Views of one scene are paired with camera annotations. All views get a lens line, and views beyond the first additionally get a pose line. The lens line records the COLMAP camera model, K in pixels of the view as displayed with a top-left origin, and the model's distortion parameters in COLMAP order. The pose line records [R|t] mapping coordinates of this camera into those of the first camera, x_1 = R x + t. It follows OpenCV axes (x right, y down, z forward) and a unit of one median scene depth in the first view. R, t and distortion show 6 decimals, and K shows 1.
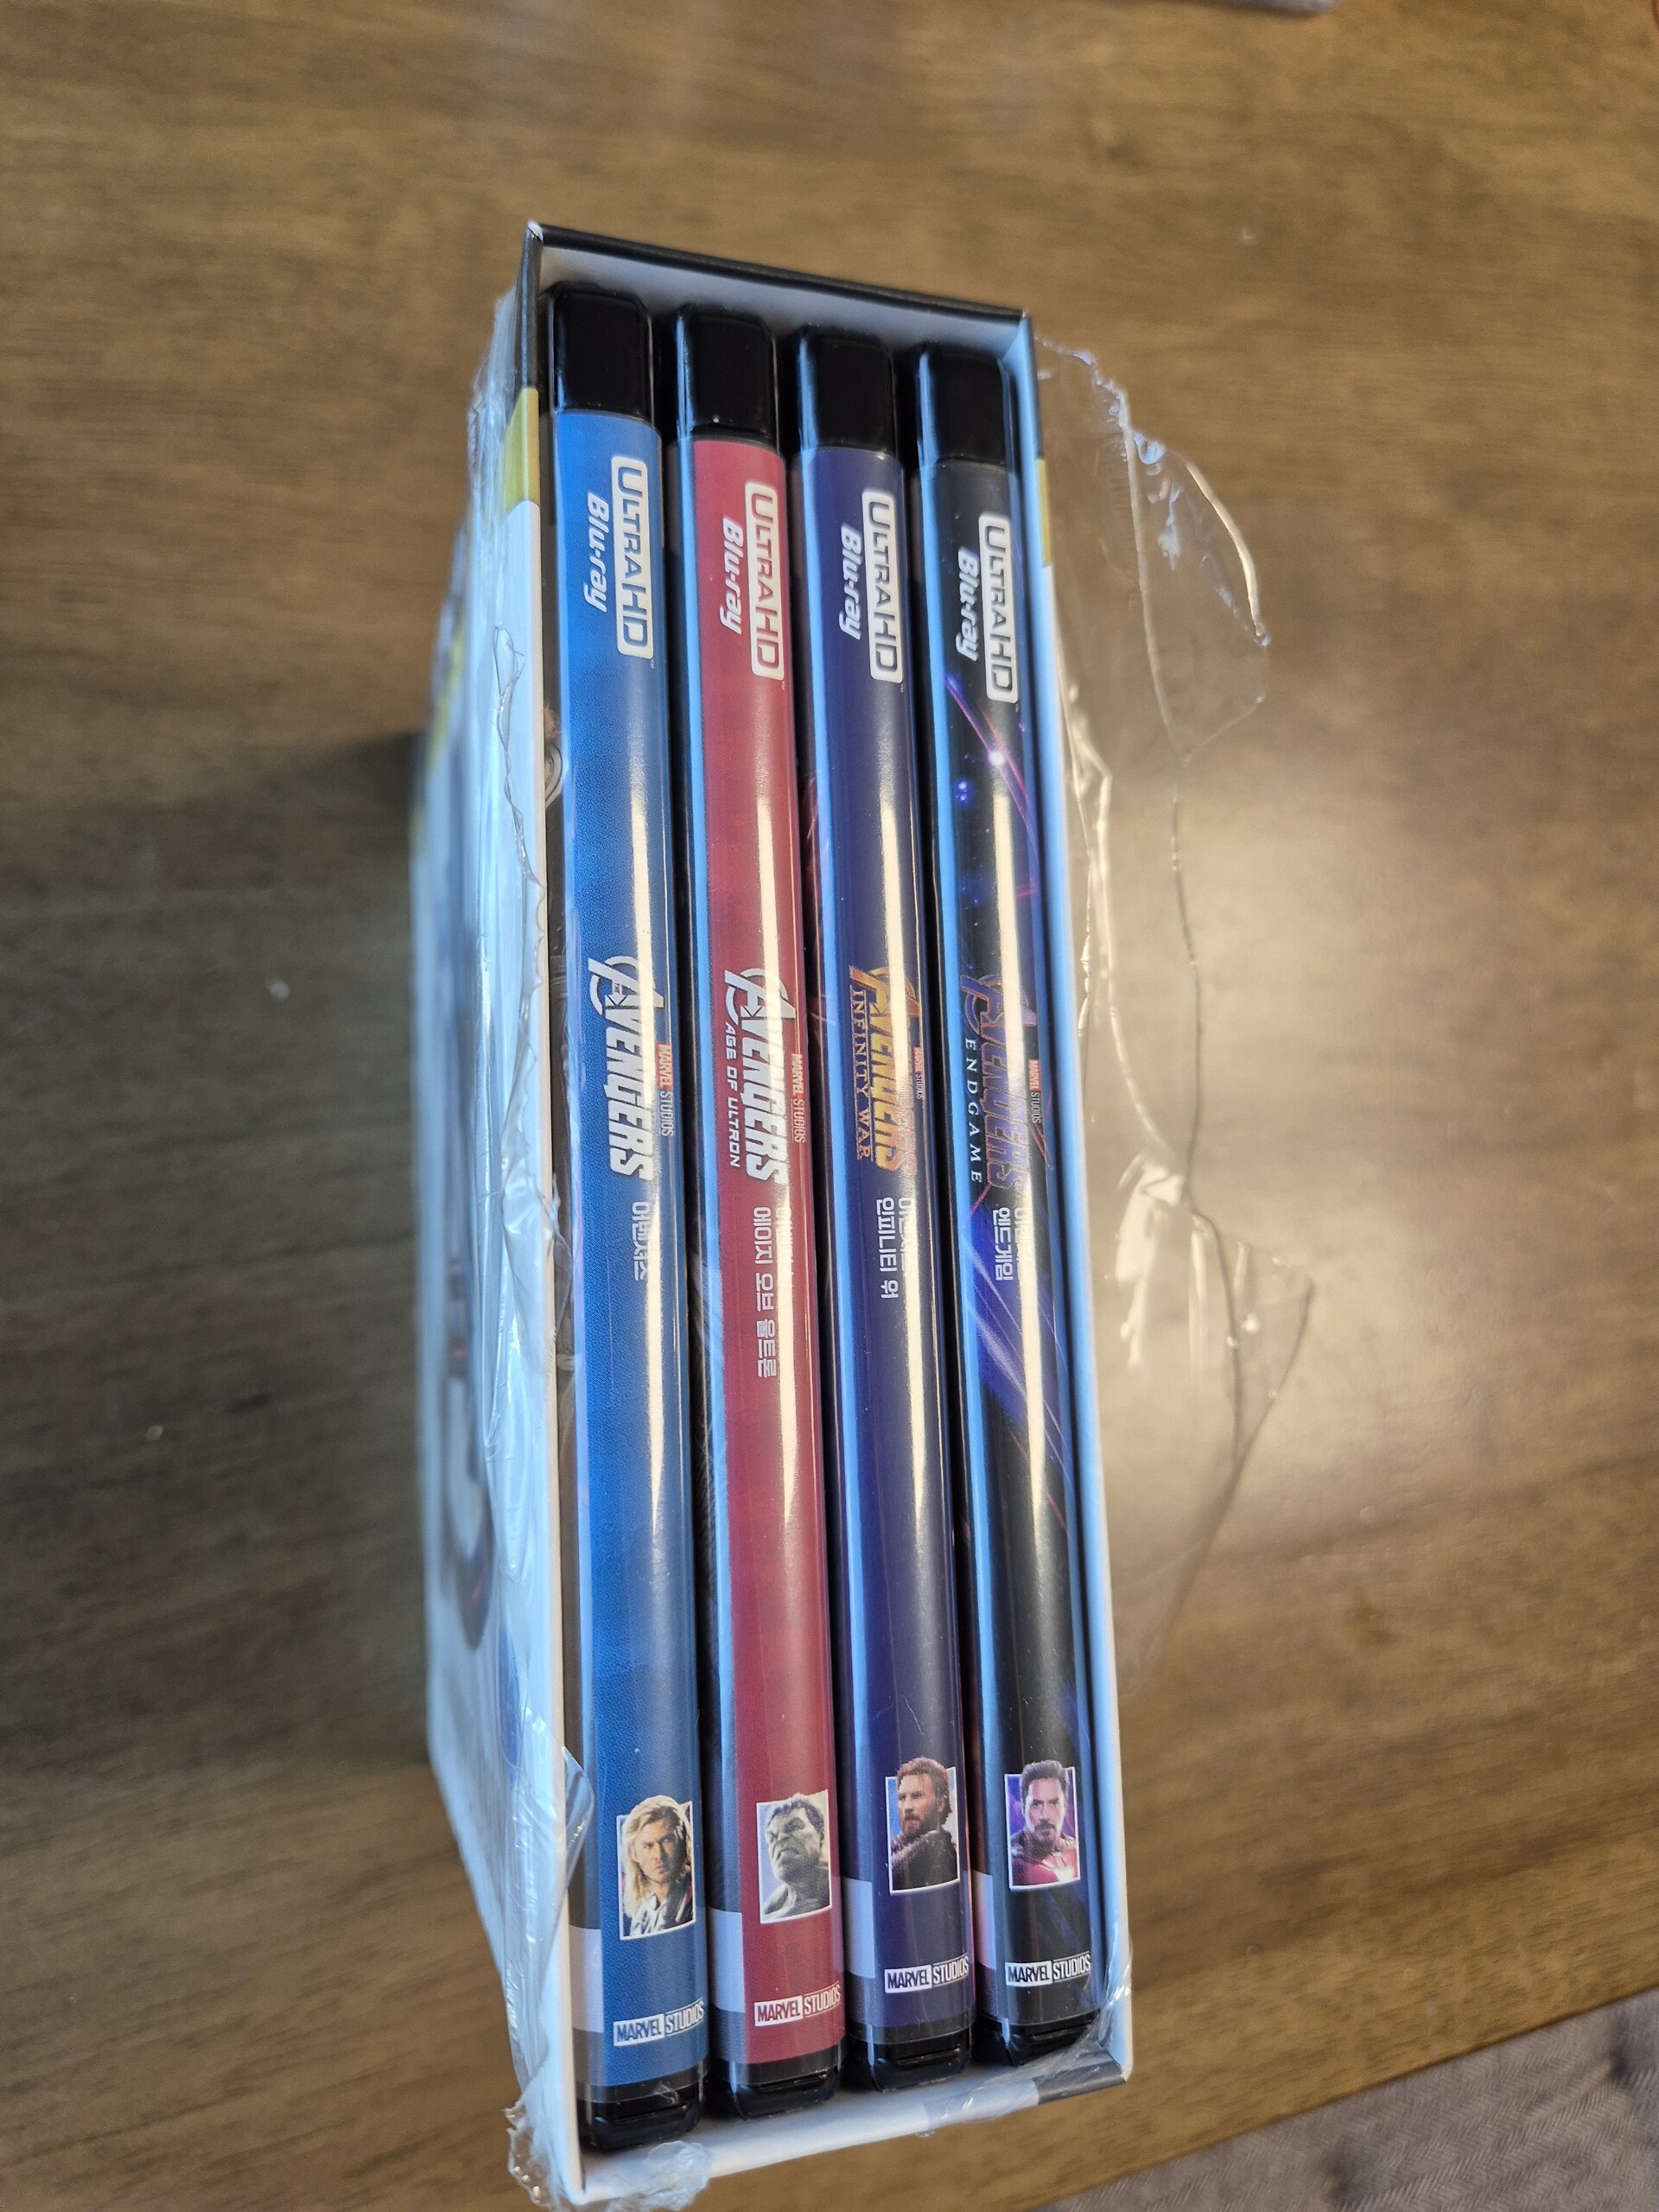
lens RADIAL K [[1528.4, 0, 832.8], [0, 1528.4, 1111.4], [0, 0, 1]] dist [0.018441, -0.040126]
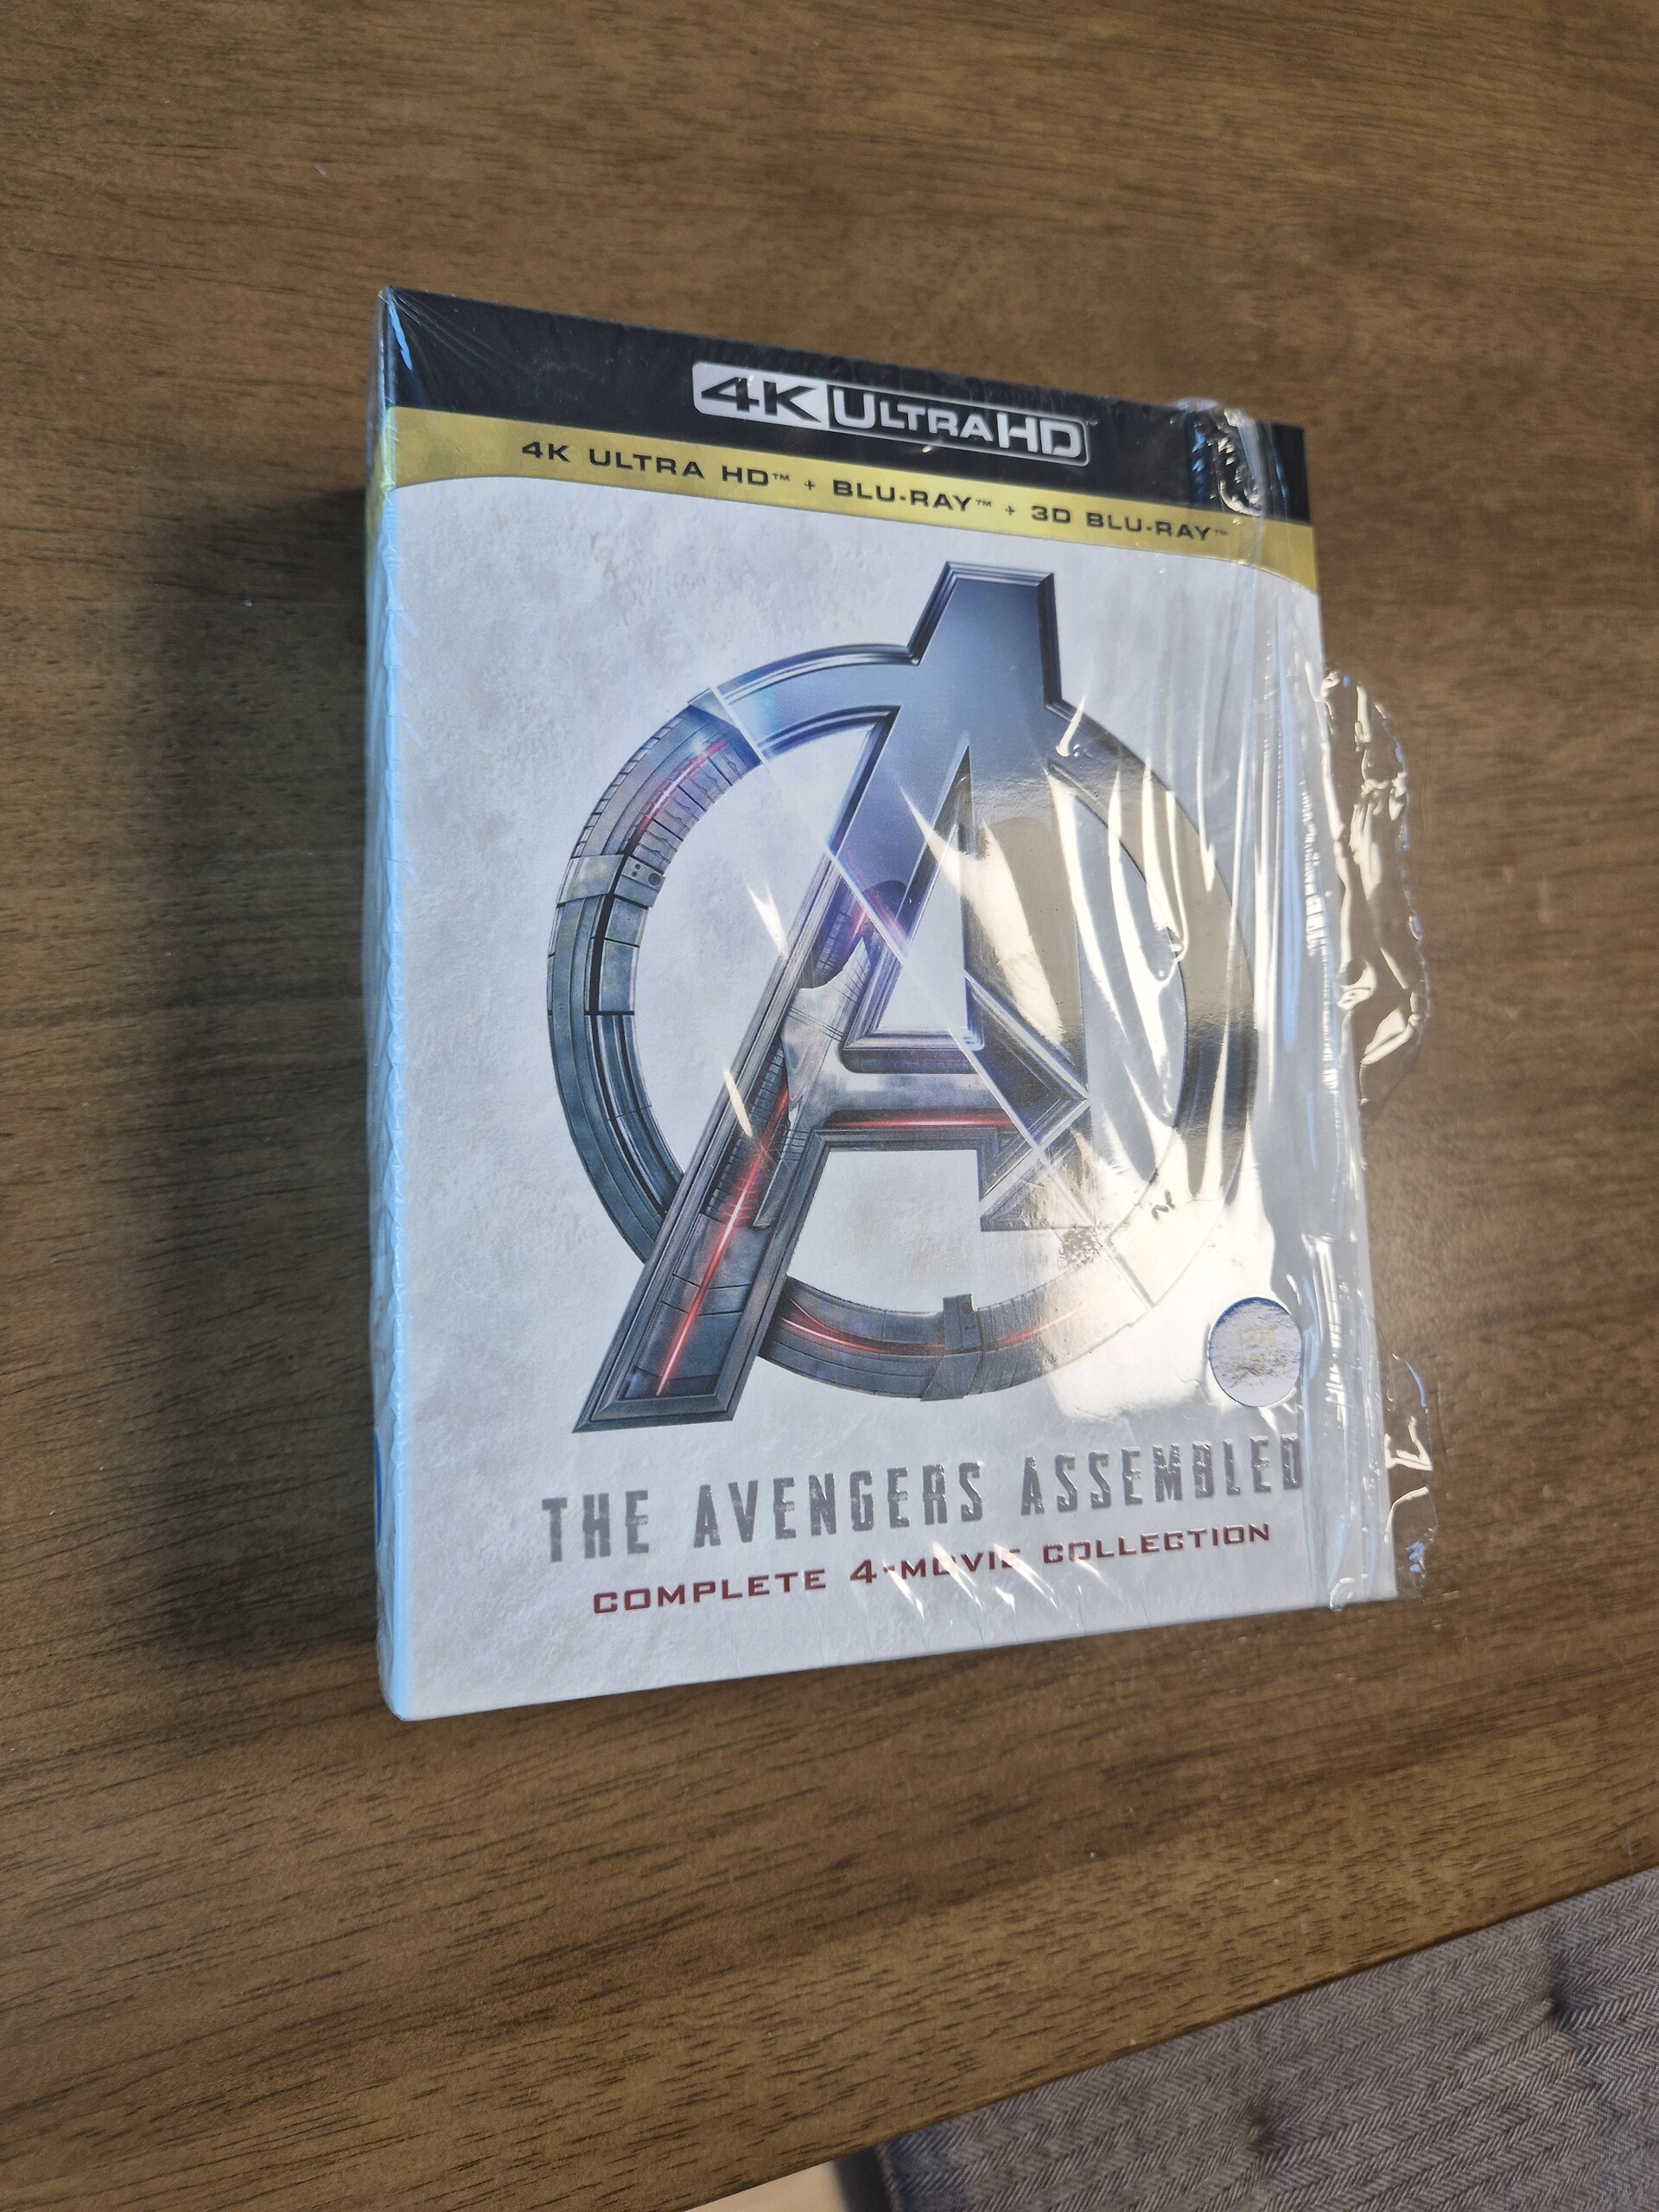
lens RADIAL K [[1528.4, 0, 855.2], [0, 1528.4, 1078.9], [0, 0, 1]] dist [0.018441, -0.040126]
pose [[0.999632, -0.003838, 0.026867, 0.102338], [0.003851, 0.999992, -0.000434, 0.092107], [-0.026865, 0.000537, 0.999639, 0.114674]]
